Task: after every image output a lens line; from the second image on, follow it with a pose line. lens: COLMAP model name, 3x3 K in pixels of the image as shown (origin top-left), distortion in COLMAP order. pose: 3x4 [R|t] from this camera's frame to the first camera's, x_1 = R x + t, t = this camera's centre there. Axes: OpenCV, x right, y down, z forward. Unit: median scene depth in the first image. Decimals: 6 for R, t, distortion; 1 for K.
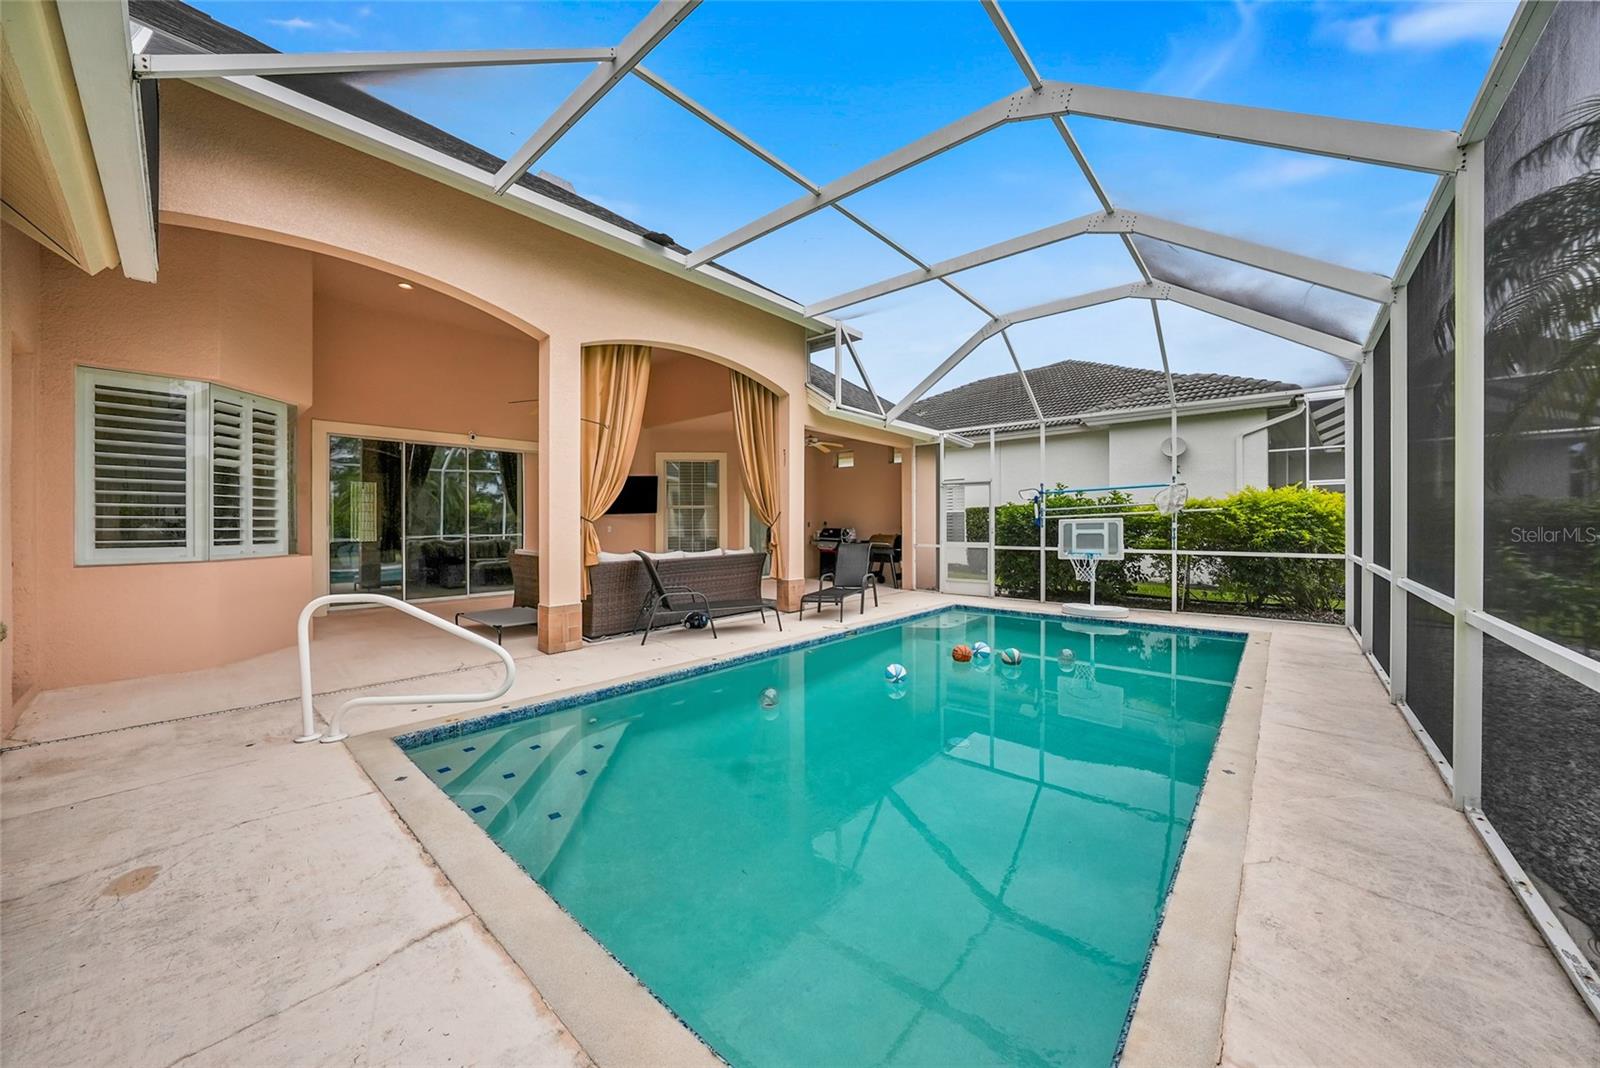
lens RADIAL K [[553.5, 0, 801.2], [0, 553.5, 522.1], [0, 0, 1]] dist [-0.016223, 0.002839]
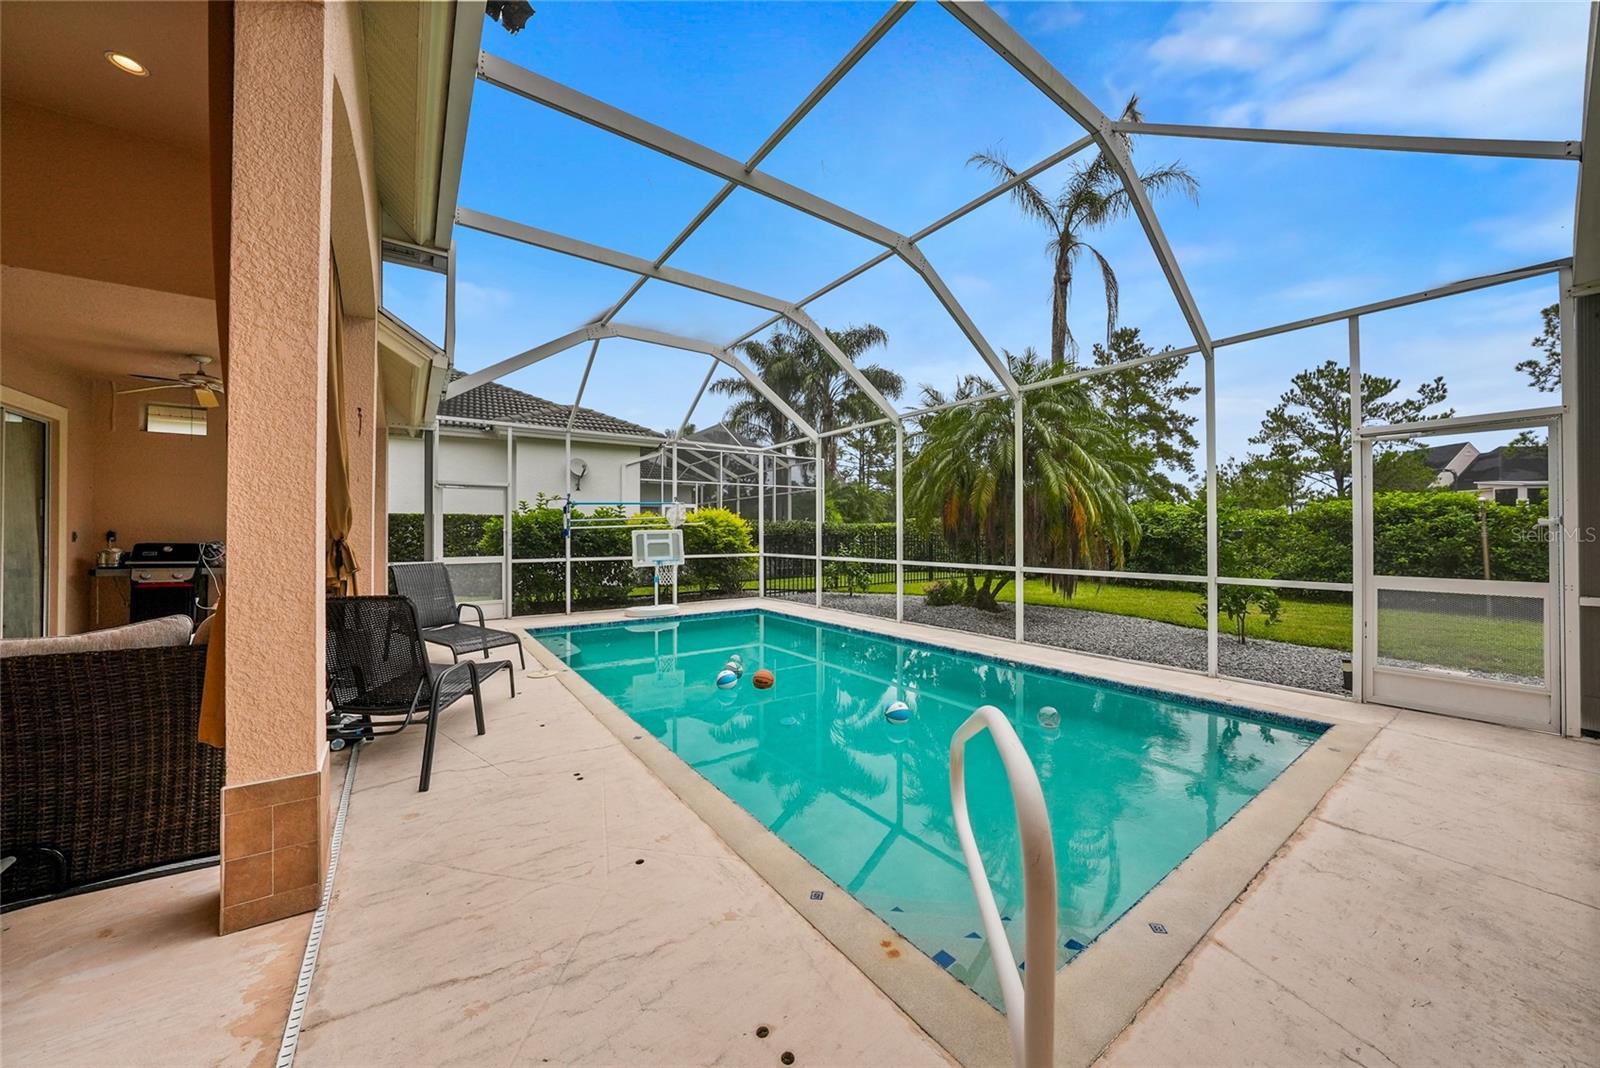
lens RADIAL K [[553.5, 0, 802.8], [0, 553.5, 532.4], [0, 0, 1]] dist [-0.016223, 0.002839]
pose [[0.224084, 0.002697, 0.974566, -0.508310], [0.000883, 0.999995, -0.002971, 0.002621], [-0.974569, 0.001526, 0.224080, 0.442768]]
